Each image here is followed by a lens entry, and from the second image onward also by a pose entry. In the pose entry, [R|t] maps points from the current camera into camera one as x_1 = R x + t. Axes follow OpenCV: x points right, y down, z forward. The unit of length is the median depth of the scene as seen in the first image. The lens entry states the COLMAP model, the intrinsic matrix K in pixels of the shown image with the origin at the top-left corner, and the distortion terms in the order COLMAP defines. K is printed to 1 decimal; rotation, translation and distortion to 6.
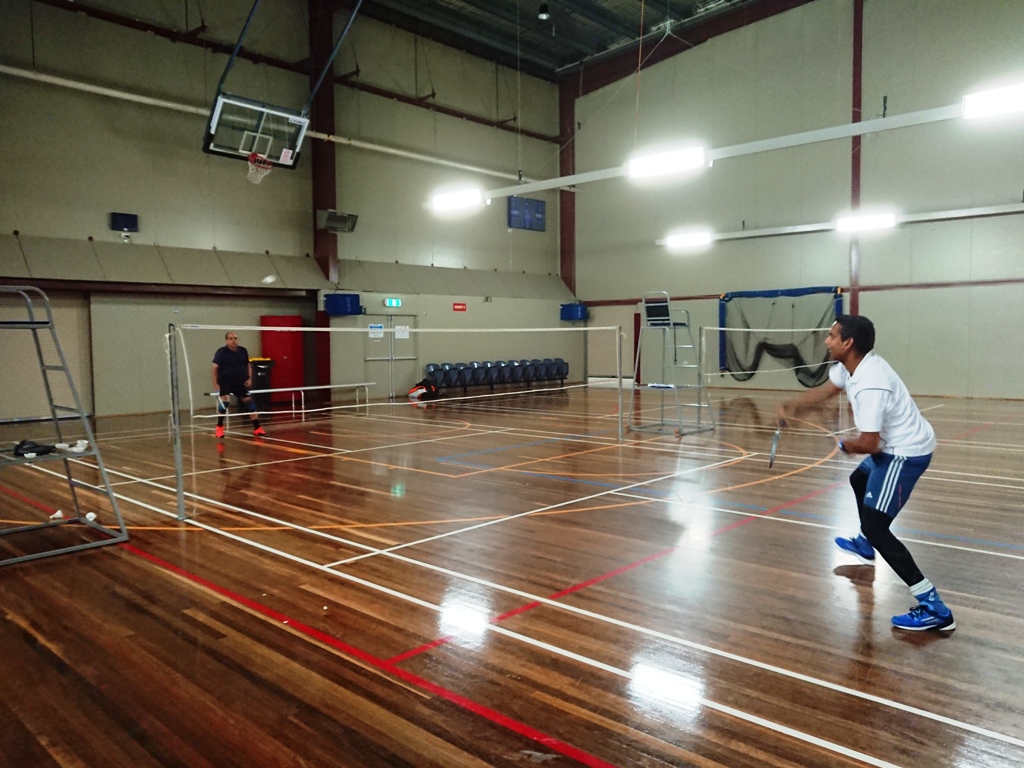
lens RADIAL K [[771.5, 0, 511.0], [0, 771.5, 380.6], [0, 0, 1]] dist [0.000300, 0.007181]
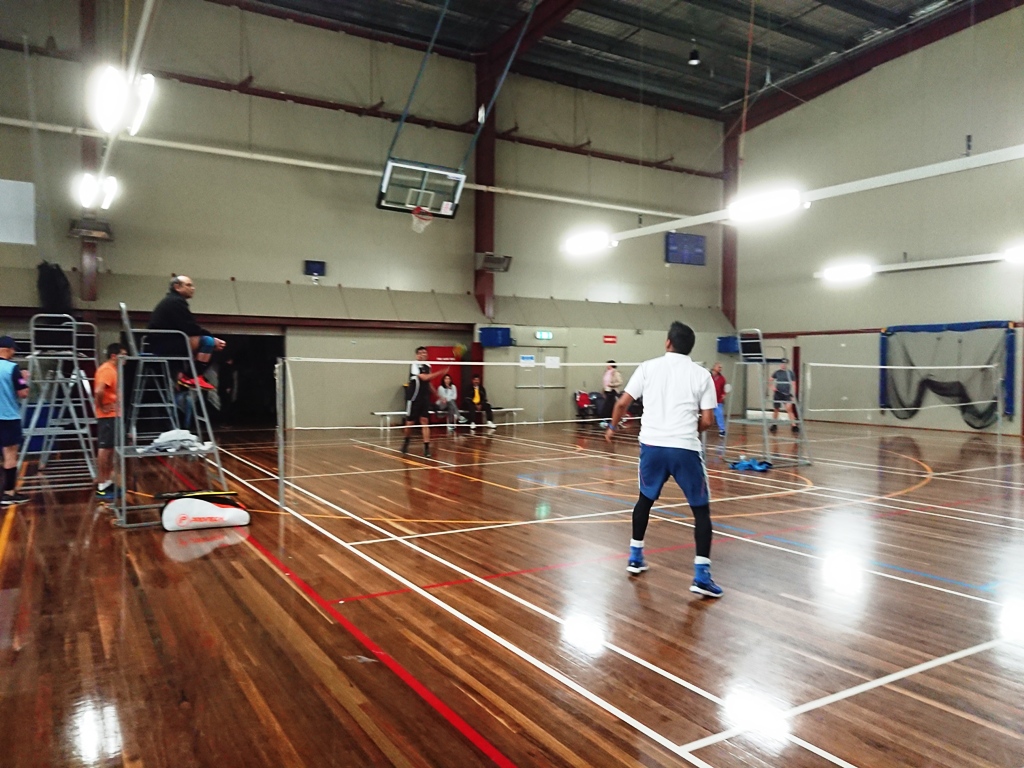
lens RADIAL K [[771.5, 0, 511.0], [0, 771.5, 380.6], [0, 0, 1]] dist [0.000300, 0.007181]
pose [[0.961547, 0.022372, -0.273728, 0.107133], [-0.032315, 0.998970, -0.031869, -0.001353], [0.272733, 0.039489, 0.961279, -0.056085]]
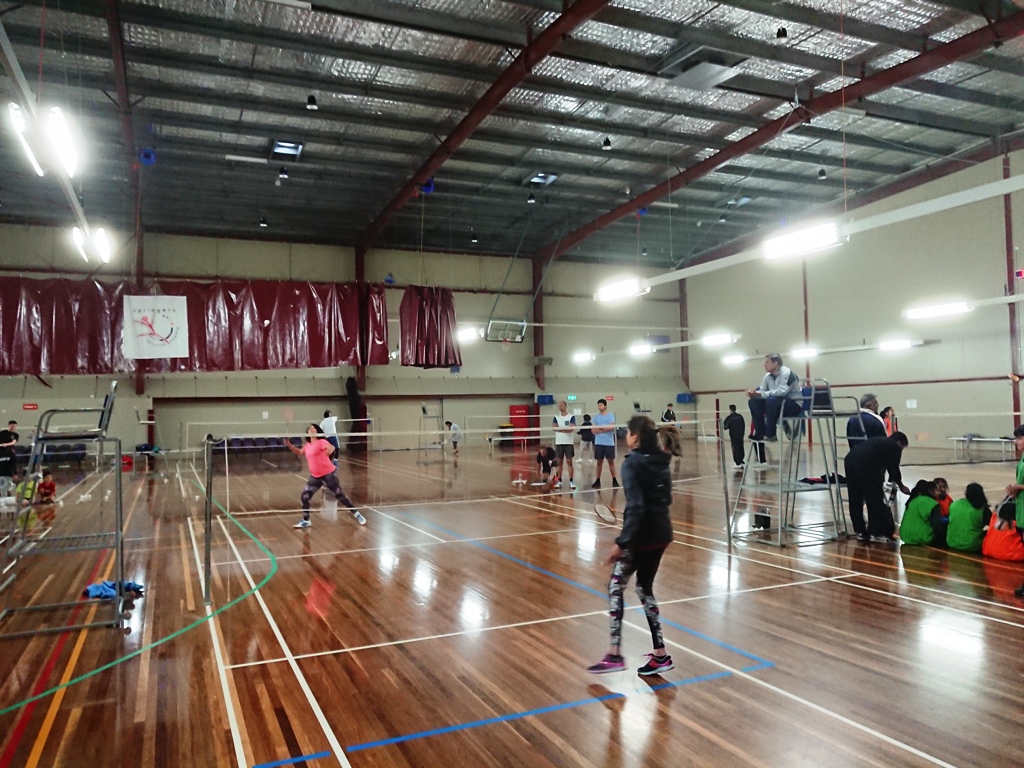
lens RADIAL K [[768.4, 0, 512.0], [0, 768.4, 384.0], [0, 0, 1]] dist [-0.005529, 0.004984]
pose [[0.923411, -0.022266, -0.383166, 0.519743], [-0.010329, 0.996513, -0.082801, 0.036730], [0.383673, 0.080417, 0.919961, -1.018133]]
